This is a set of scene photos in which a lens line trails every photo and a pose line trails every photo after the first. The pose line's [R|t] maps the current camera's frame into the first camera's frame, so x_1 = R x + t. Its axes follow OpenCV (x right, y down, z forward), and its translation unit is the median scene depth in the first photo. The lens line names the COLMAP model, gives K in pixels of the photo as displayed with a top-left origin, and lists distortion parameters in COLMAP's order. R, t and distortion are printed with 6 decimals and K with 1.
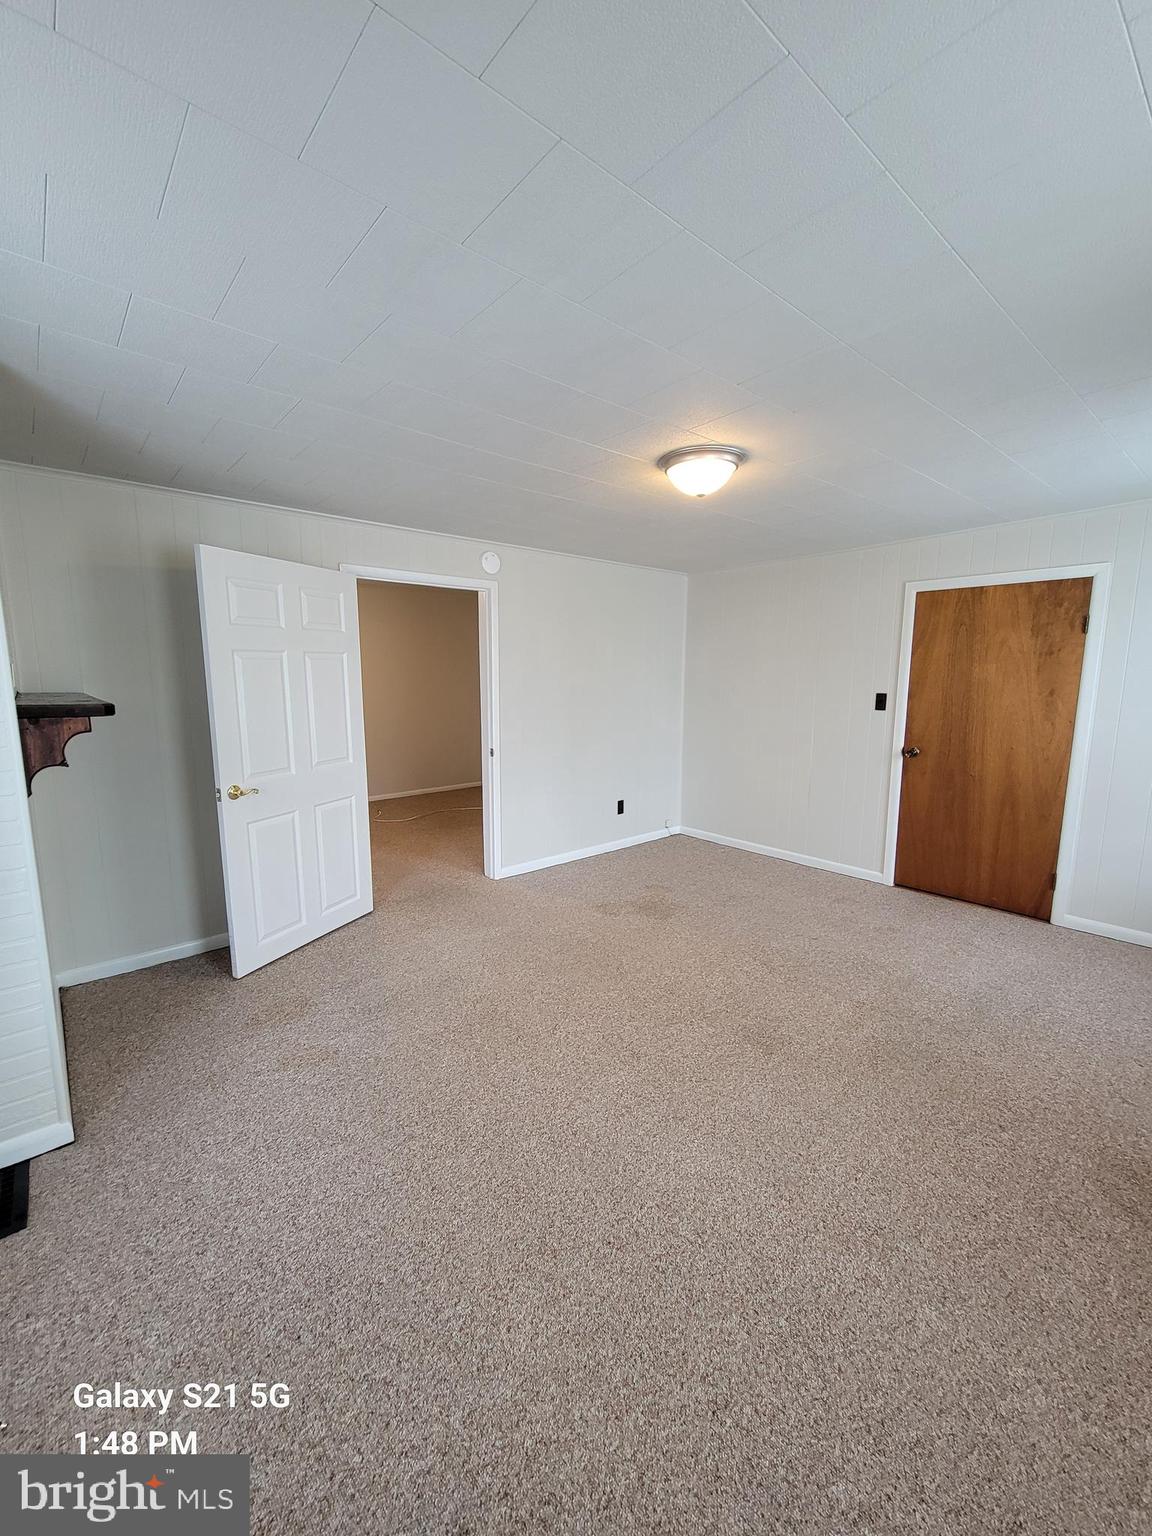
lens RADIAL K [[628.3, 0, 570.9], [0, 628.3, 765.7], [0, 0, 1]] dist [-0.001204, -0.000471]
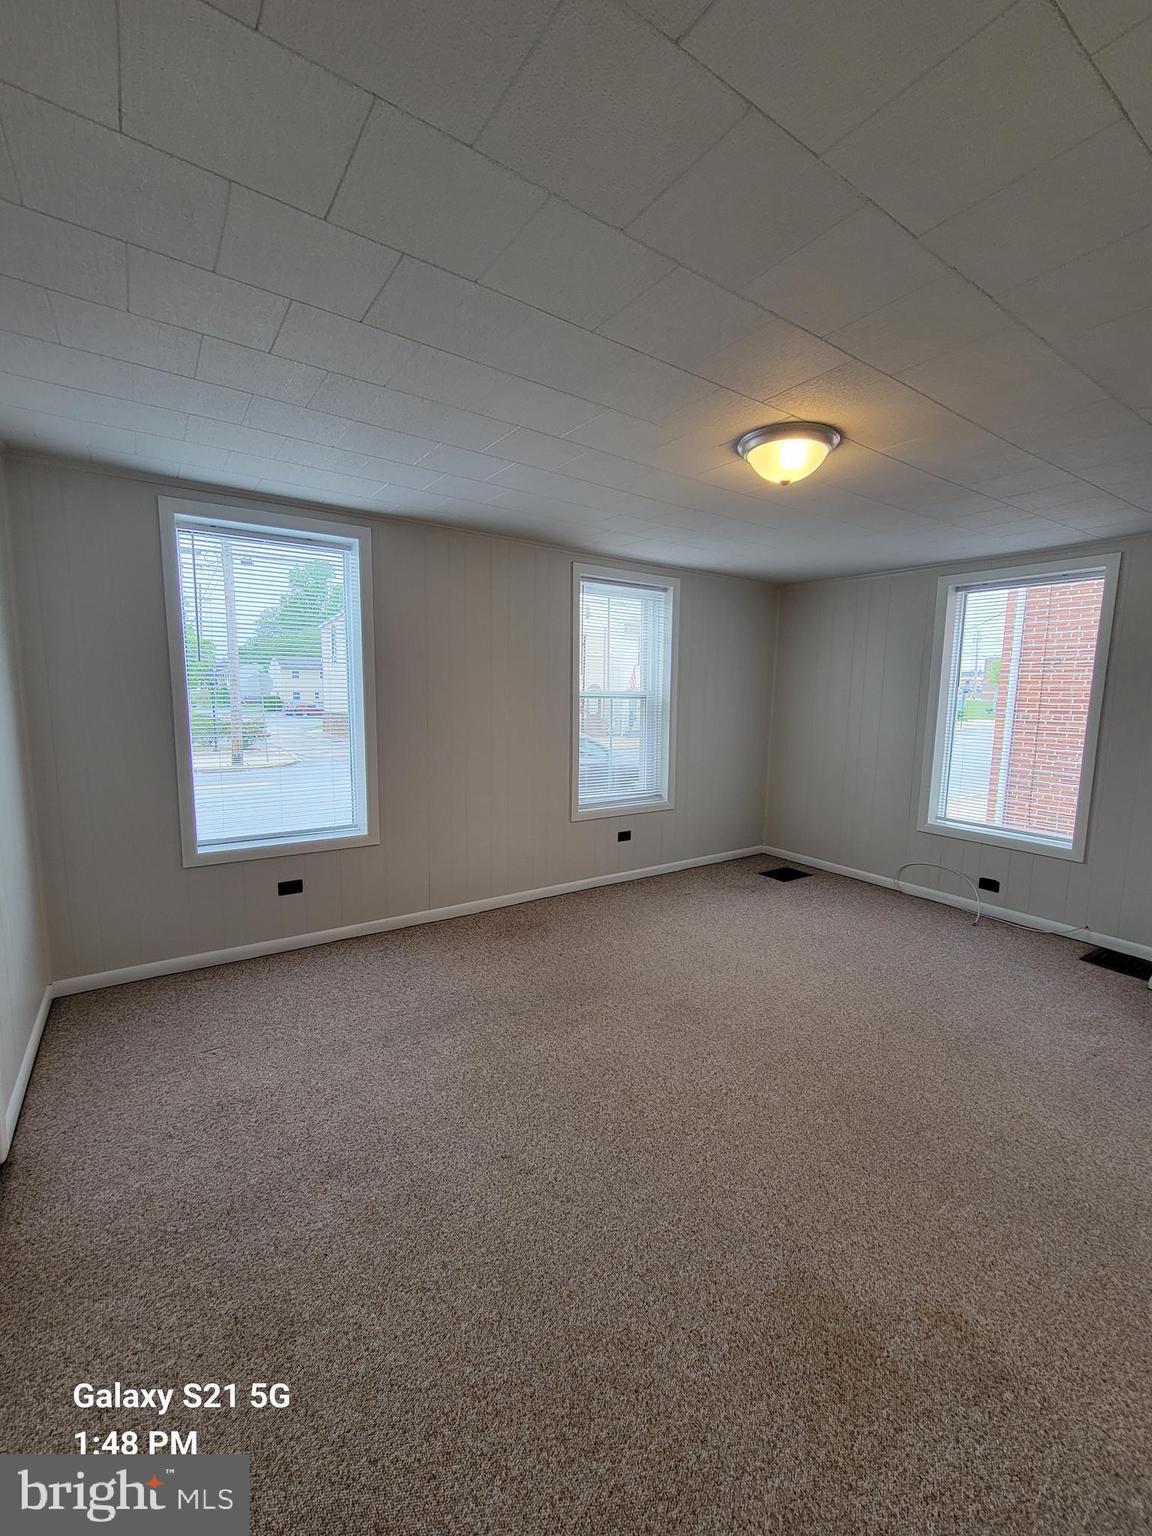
lens RADIAL K [[628.3, 0, 566.3], [0, 628.3, 769.2], [0, 0, 1]] dist [-0.001204, -0.000471]
pose [[-0.991289, -0.035614, 0.126799, 0.311320], [0.000149, 0.962441, 0.271491, -0.232418], [-0.131705, 0.269145, -0.954052, 1.607396]]
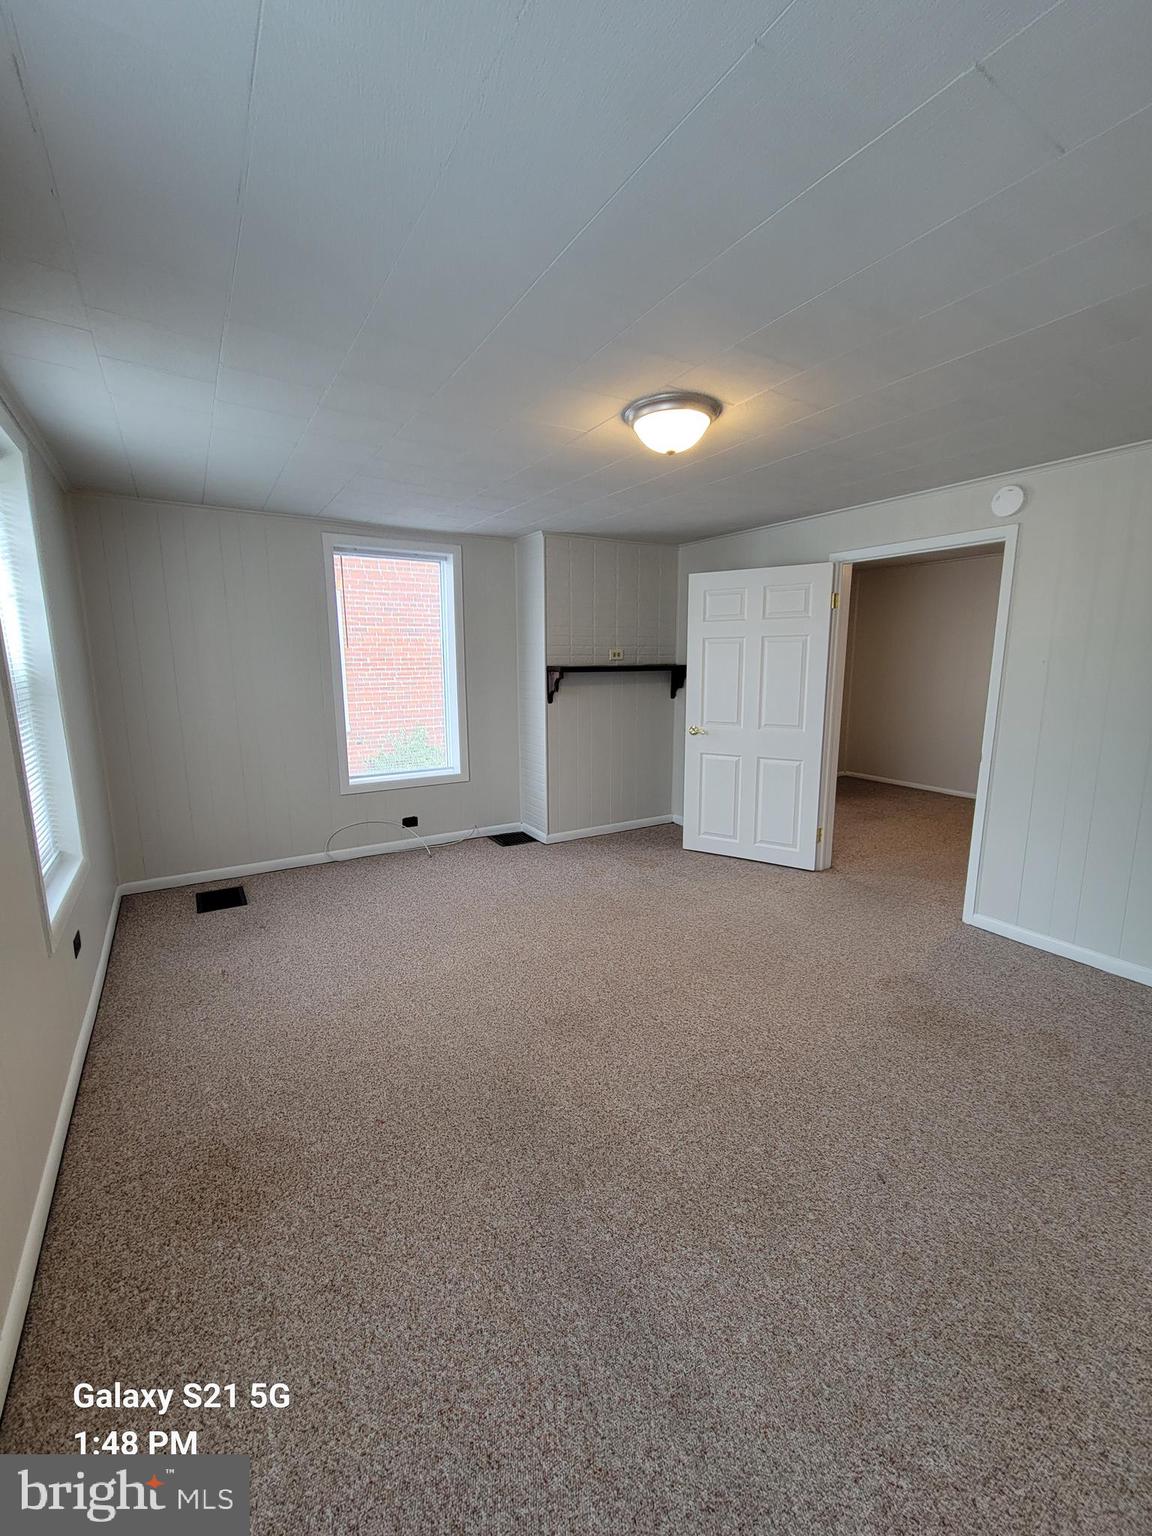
lens RADIAL K [[628.3, 0, 569.6], [0, 628.3, 768.6], [0, 0, 1]] dist [-0.001204, -0.000471]
pose [[-0.166636, 0.172069, -0.970888, 0.967082], [-0.142298, 0.970151, 0.196362, -0.119108], [0.975697, 0.170876, -0.137177, 0.862983]]
